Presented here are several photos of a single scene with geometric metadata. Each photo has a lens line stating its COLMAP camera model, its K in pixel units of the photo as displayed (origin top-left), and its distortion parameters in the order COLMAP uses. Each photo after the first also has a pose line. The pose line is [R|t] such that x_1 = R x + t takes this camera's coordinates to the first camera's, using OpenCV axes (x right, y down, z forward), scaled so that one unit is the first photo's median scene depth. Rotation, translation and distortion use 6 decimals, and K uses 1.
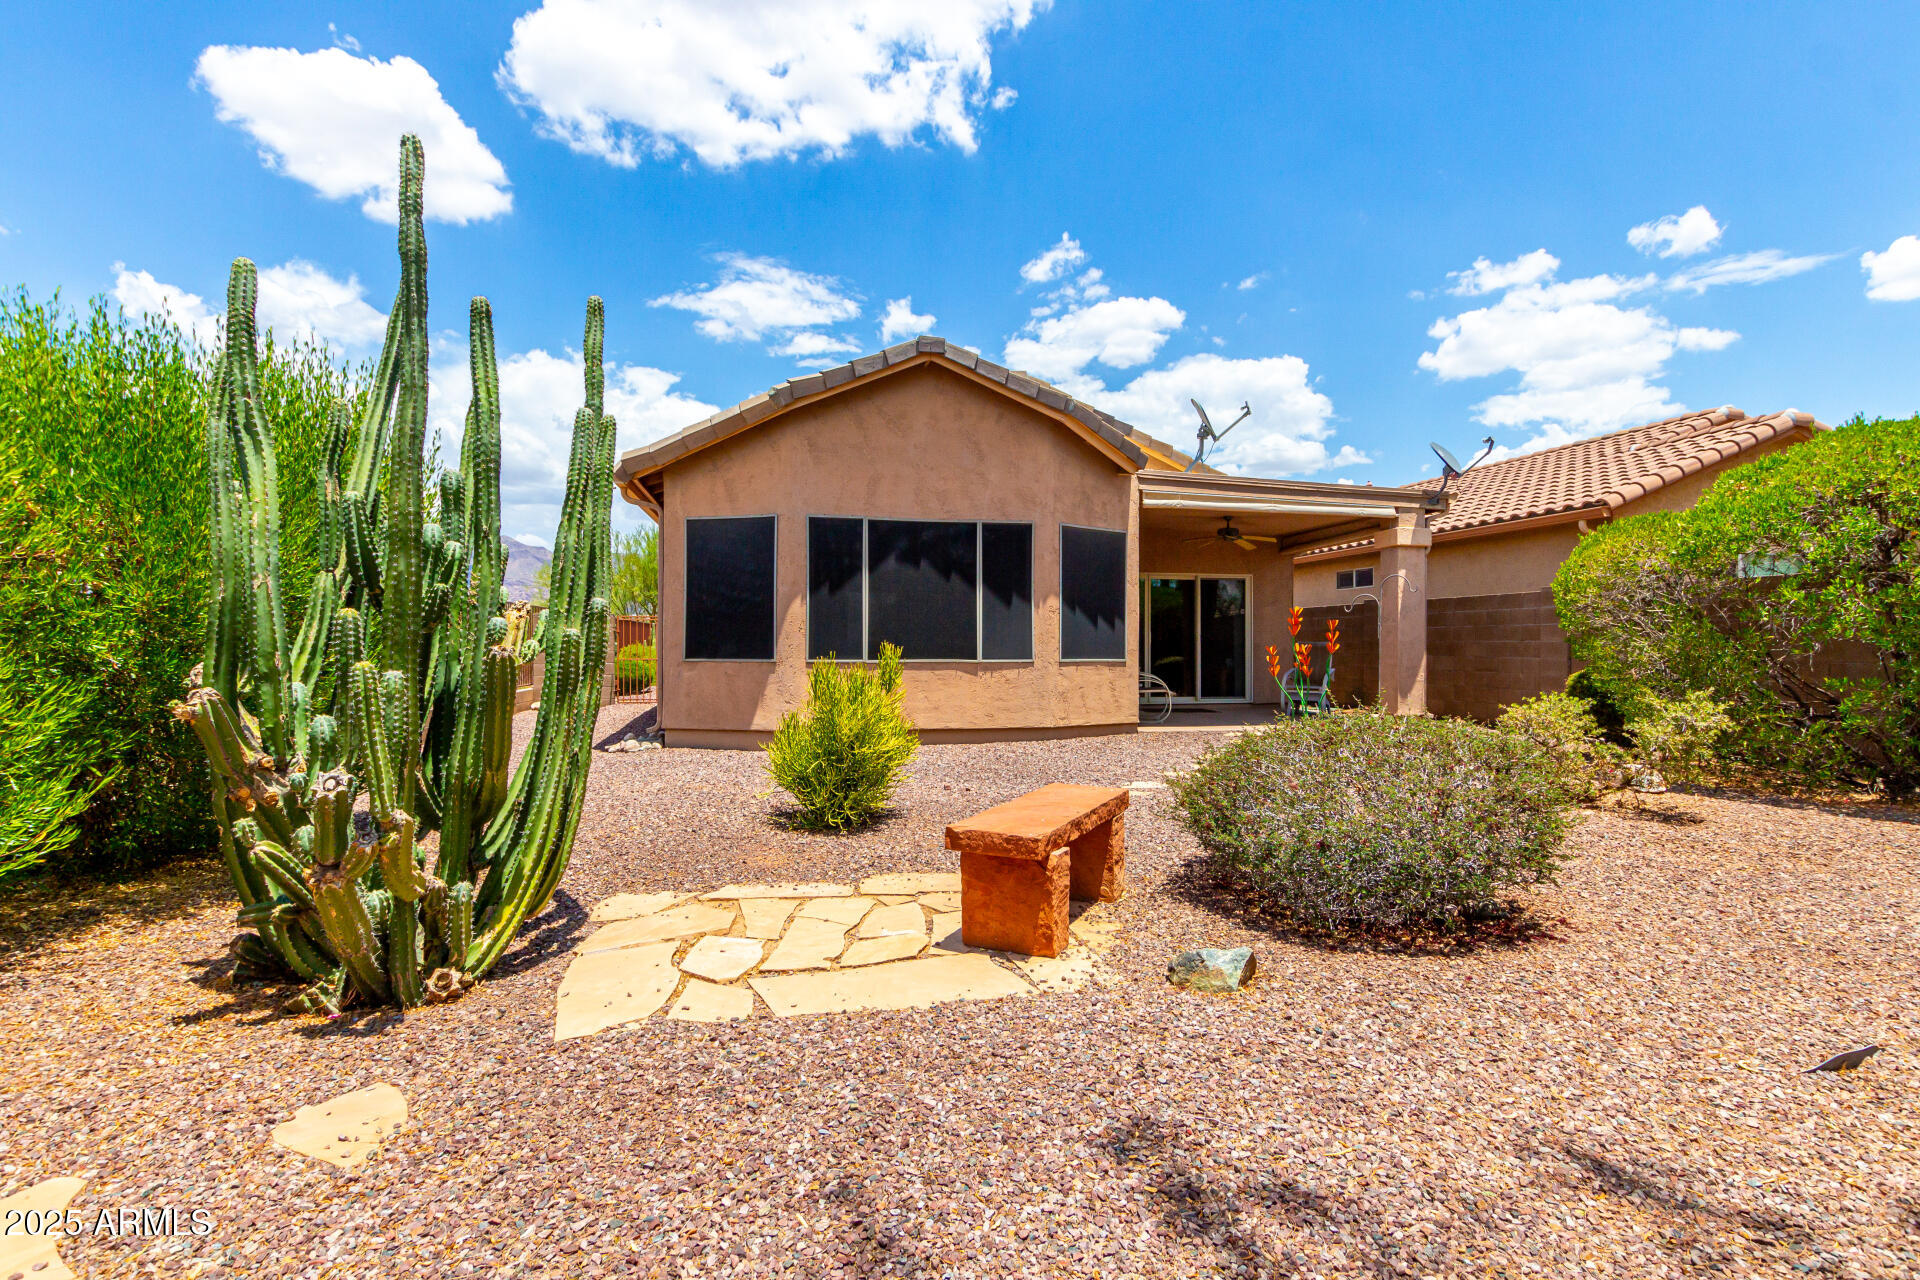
lens RADIAL K [[940.8, 0, 976.0], [0, 940.8, 644.4], [0, 0, 1]] dist [0.023307, -0.001144]
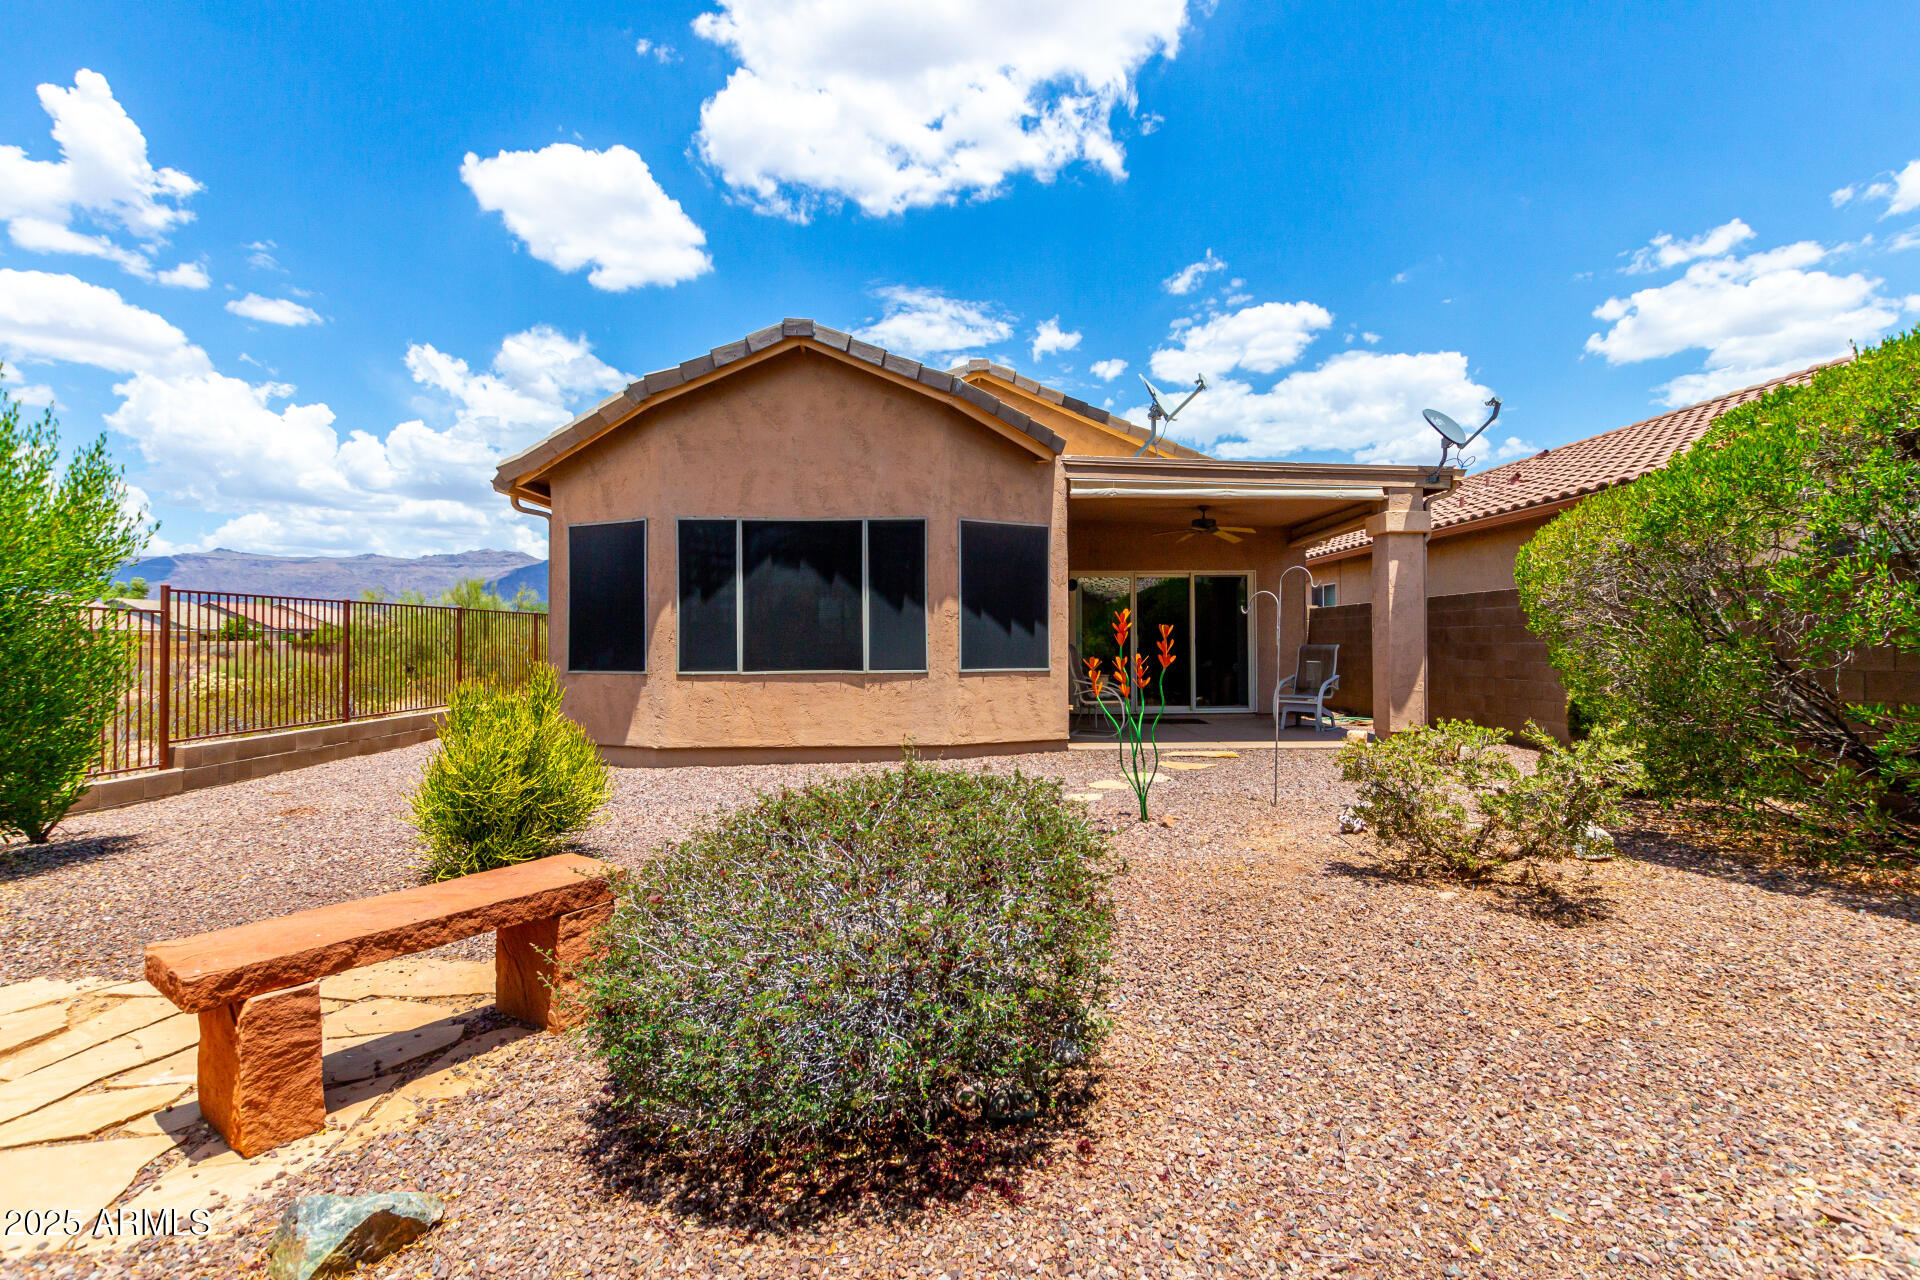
lens RADIAL K [[883.5, 0, 973.9], [0, 883.5, 633.3], [0, 0, 1]] dist [0.010219, -0.002057]
pose [[0.984336, -0.010543, -0.175986, 0.233062], [0.008511, 0.999888, -0.012295, -0.007459], [0.176096, 0.010604, 0.984316, 0.159225]]
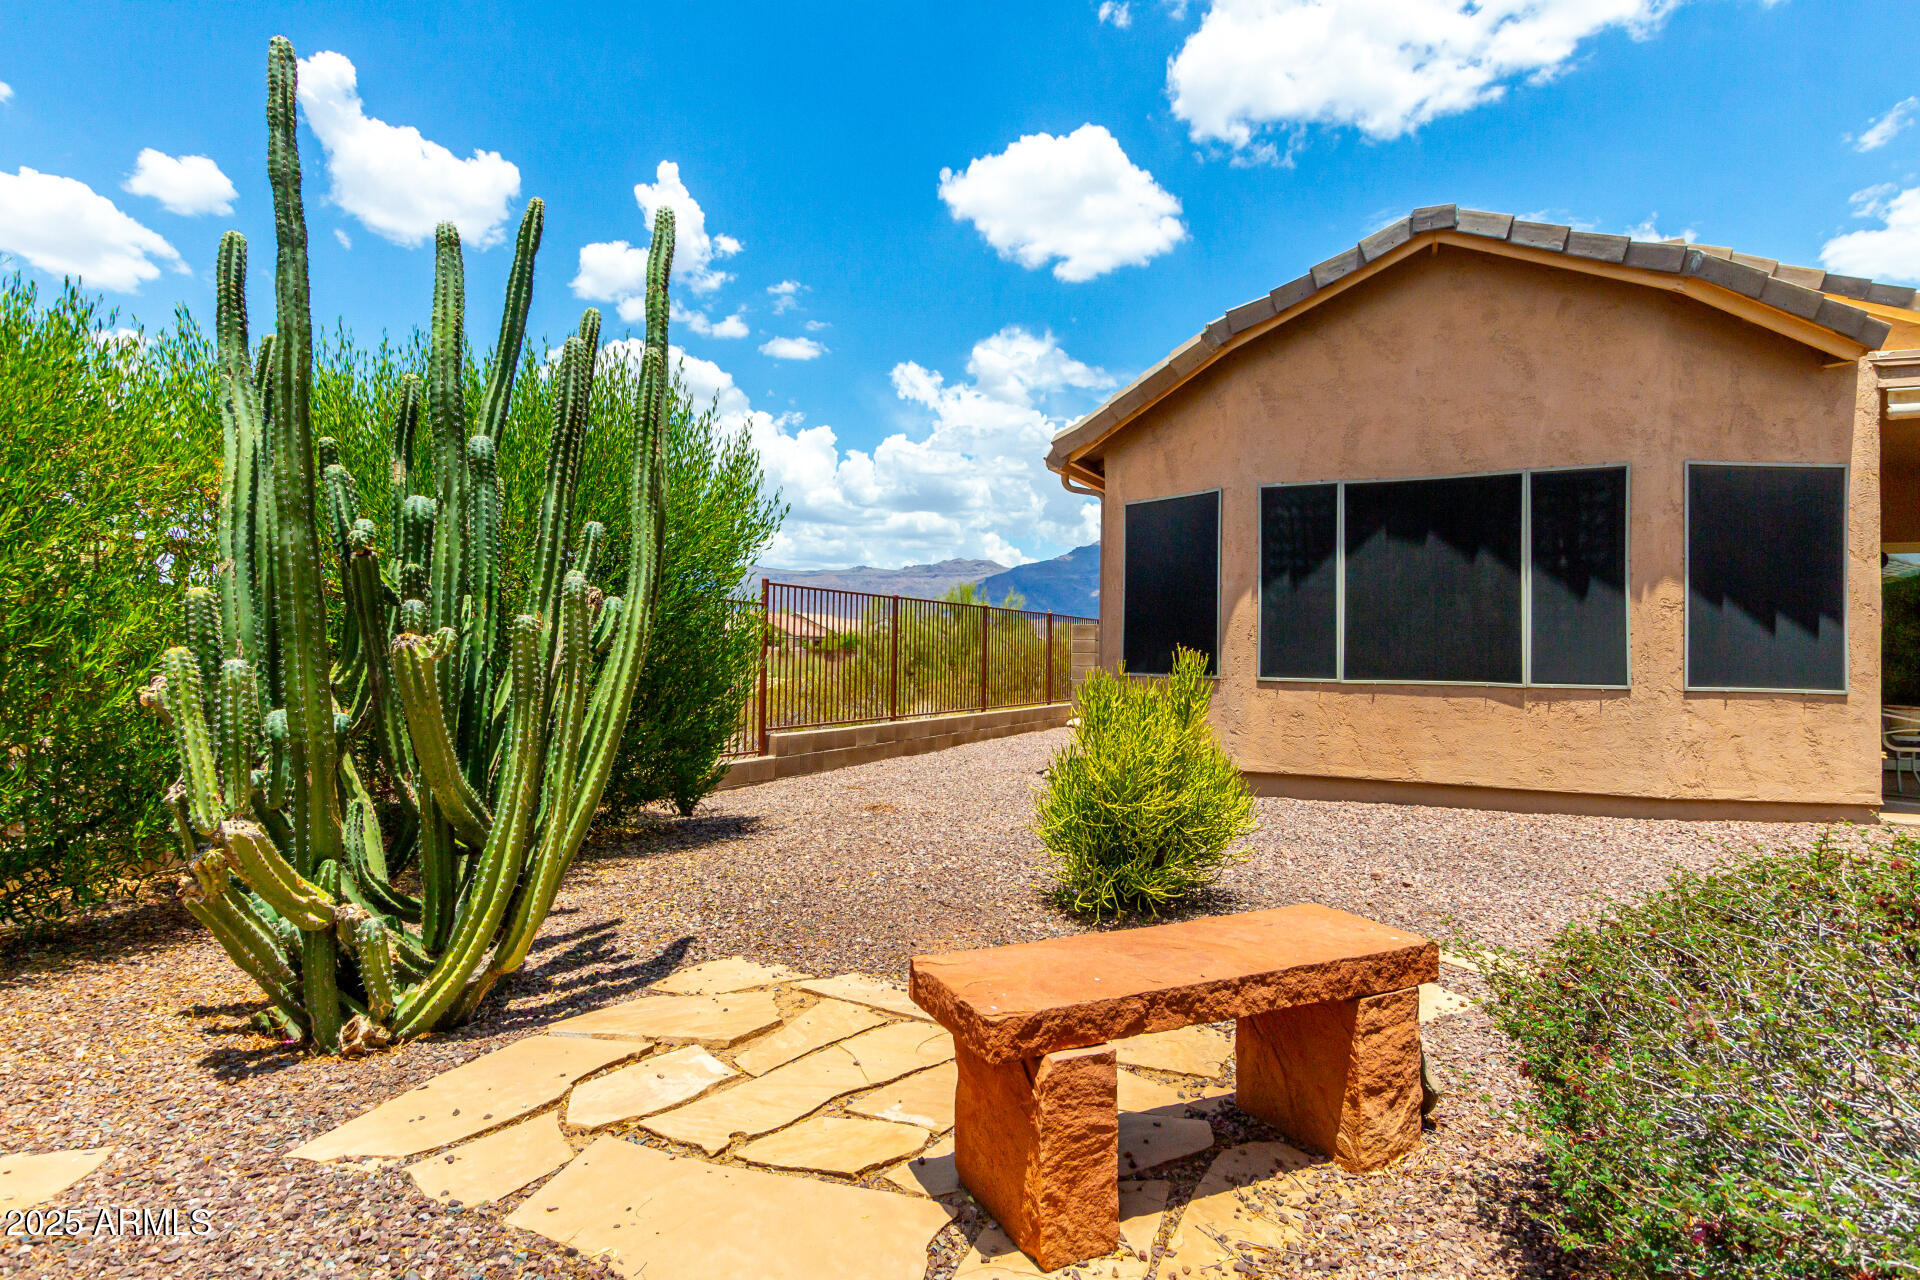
lens RADIAL K [[1024.4, 0, 959.3], [0, 1024.4, 630.7], [0, 0, 1]] dist [0.004709, -0.000219]
pose [[0.779904, -0.006582, -0.625864, 0.128158], [-0.014304, 0.999496, -0.028337, 0.005361], [0.625735, 0.031052, 0.779417, 0.183978]]
